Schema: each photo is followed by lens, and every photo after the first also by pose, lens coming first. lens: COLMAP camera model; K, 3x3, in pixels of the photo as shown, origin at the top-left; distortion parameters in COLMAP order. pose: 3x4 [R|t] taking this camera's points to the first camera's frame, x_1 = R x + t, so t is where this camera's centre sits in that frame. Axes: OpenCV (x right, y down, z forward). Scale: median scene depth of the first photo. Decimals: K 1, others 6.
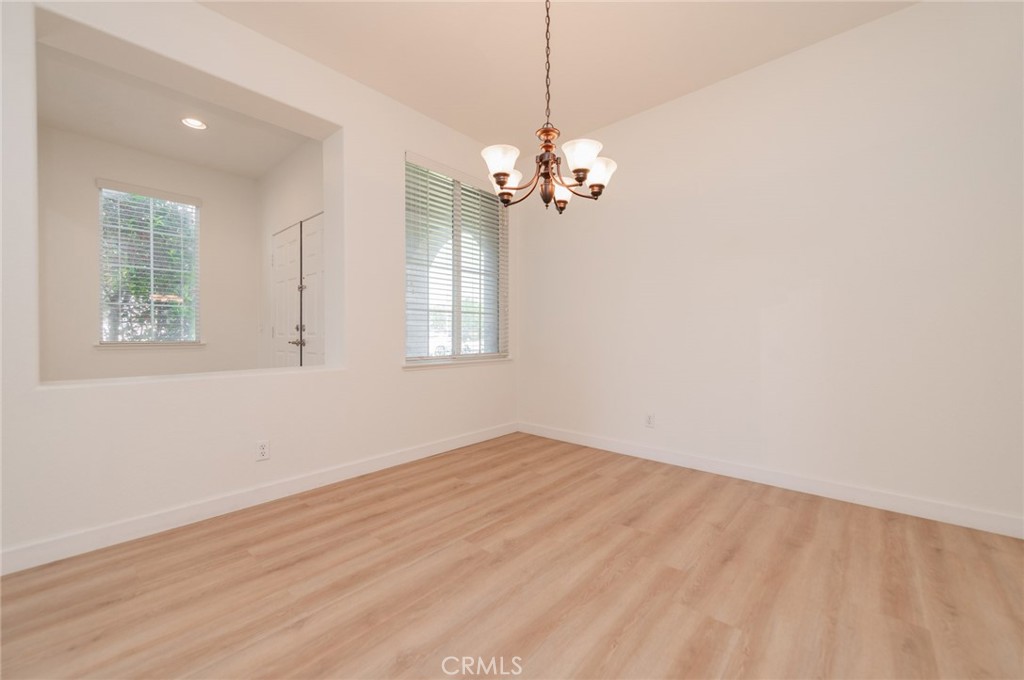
lens RADIAL K [[399.0, 0, 512.0], [0, 399.0, 337.4], [0, 0, 1]] dist [0.014616, -0.003274]
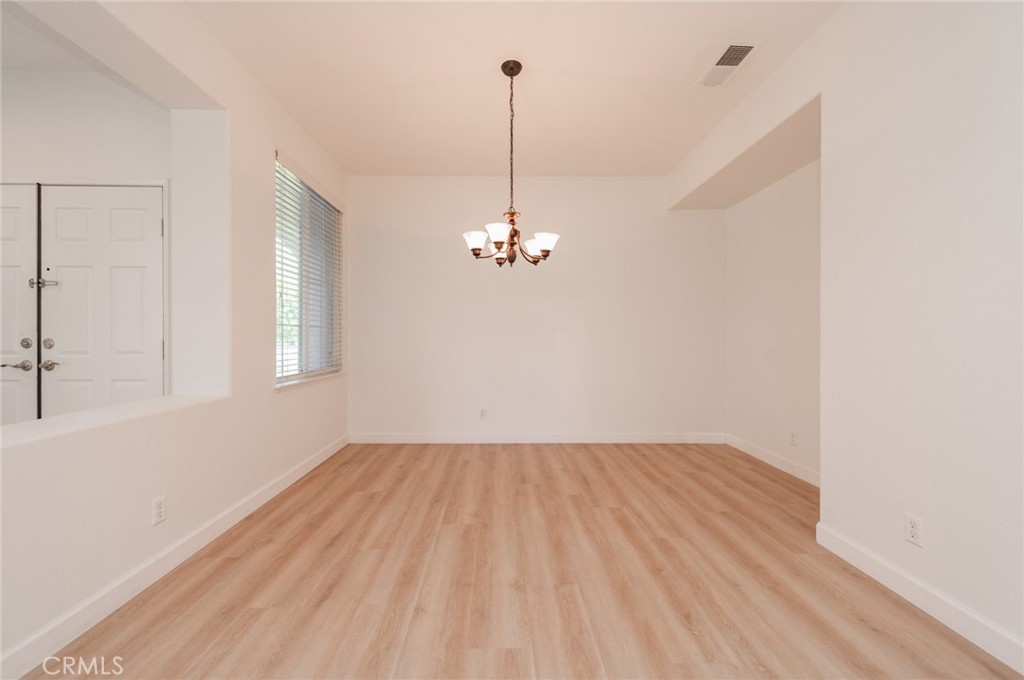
lens RADIAL K [[399.0, 0, 501.3], [0, 399.0, 339.9], [0, 0, 1]] dist [0.014616, -0.003274]
pose [[0.743612, -0.001678, 0.668609, -0.716017], [0.001527, 0.999999, 0.000812, -0.052586], [-0.668609, 0.000417, 0.743614, -0.025364]]
